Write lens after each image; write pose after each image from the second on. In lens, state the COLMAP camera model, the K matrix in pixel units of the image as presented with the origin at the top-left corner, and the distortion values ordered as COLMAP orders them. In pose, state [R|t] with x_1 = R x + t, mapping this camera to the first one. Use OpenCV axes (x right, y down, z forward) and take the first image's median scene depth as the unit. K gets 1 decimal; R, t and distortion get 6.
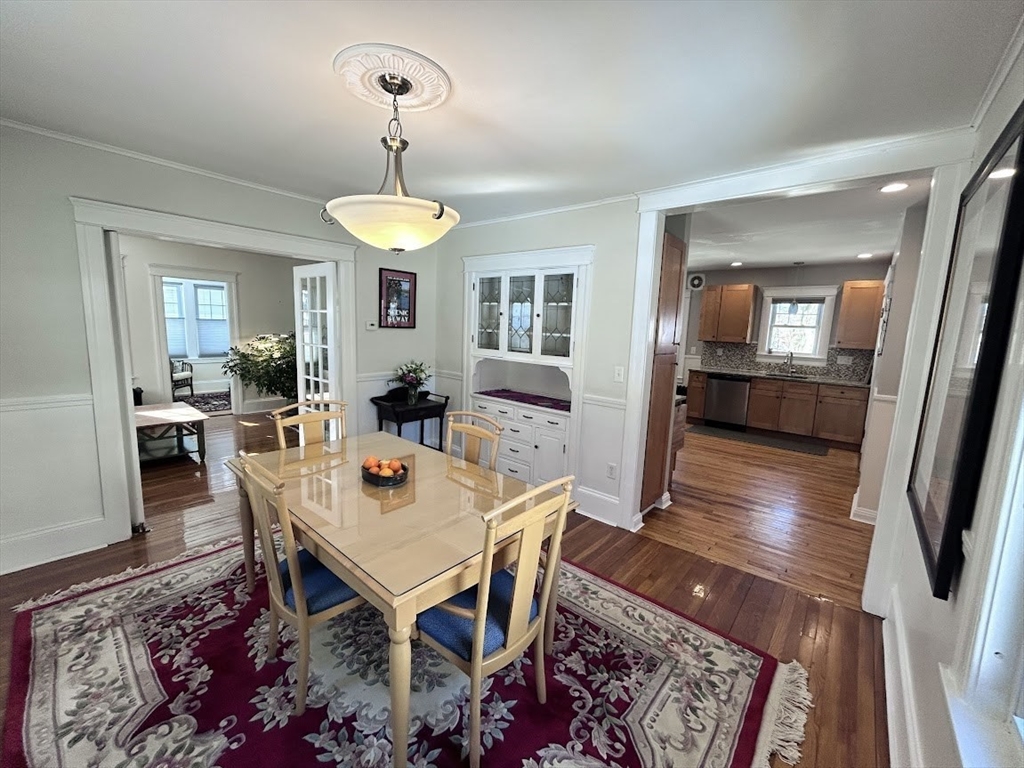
lens RADIAL K [[414.3, 0, 512.0], [0, 414.3, 384.0], [0, 0, 1]] dist [-0.001116, 0.000484]
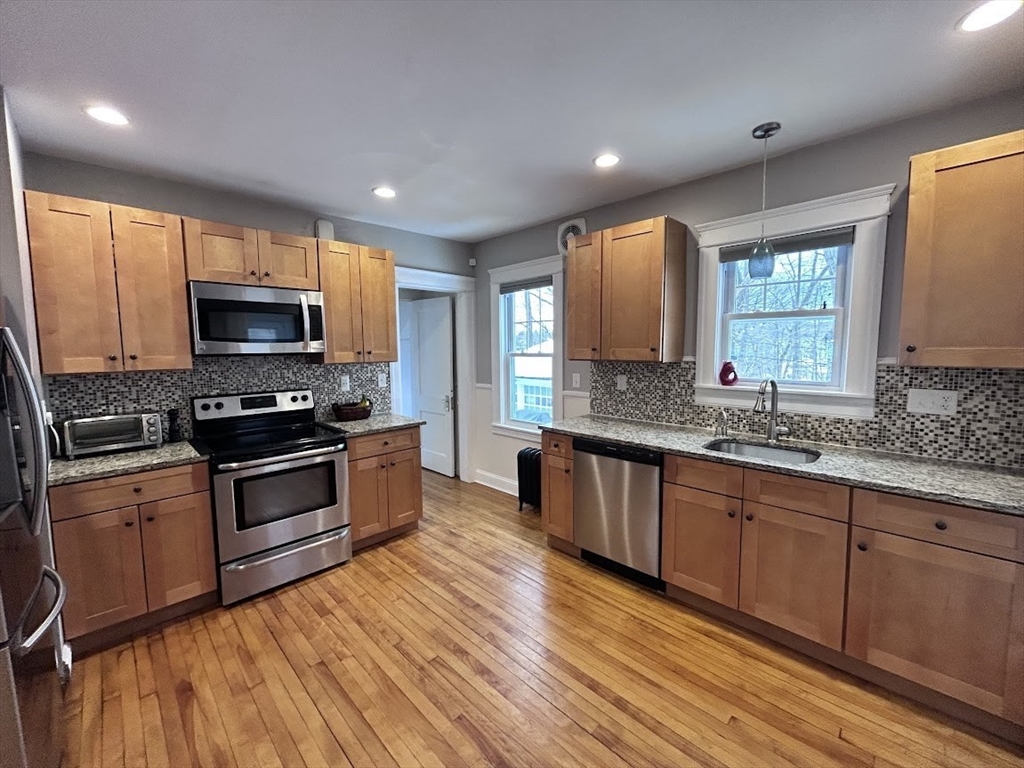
lens RADIAL K [[414.3, 0, 512.0], [0, 414.3, 384.0], [0, 0, 1]] dist [-0.001116, 0.000484]
pose [[0.996363, -0.037850, -0.076340, 0.229288], [0.033557, 0.997824, -0.056763, -0.029960], [0.078322, 0.053995, 0.995465, 0.297801]]
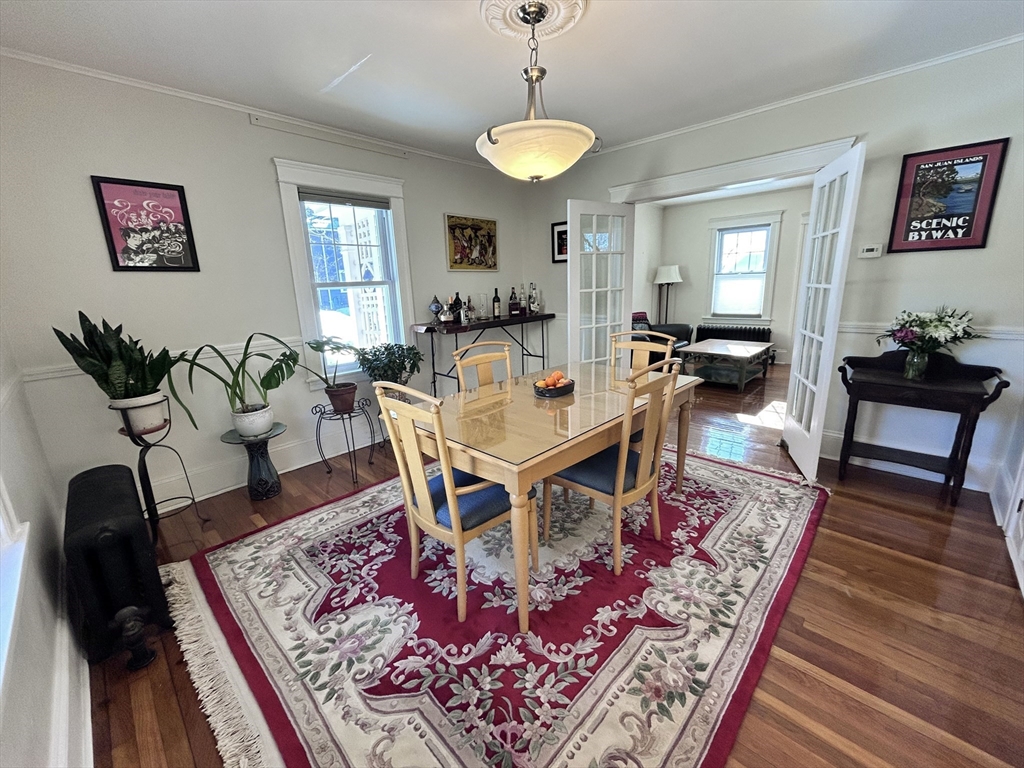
lens RADIAL K [[414.3, 0, 512.0], [0, 414.3, 384.0], [0, 0, 1]] dist [-0.001116, 0.000484]
pose [[-0.058299, 0.203798, -0.977276, 0.950307], [-0.108550, 0.971842, 0.209141, -0.019332], [0.992380, 0.118276, -0.034535, 1.101114]]
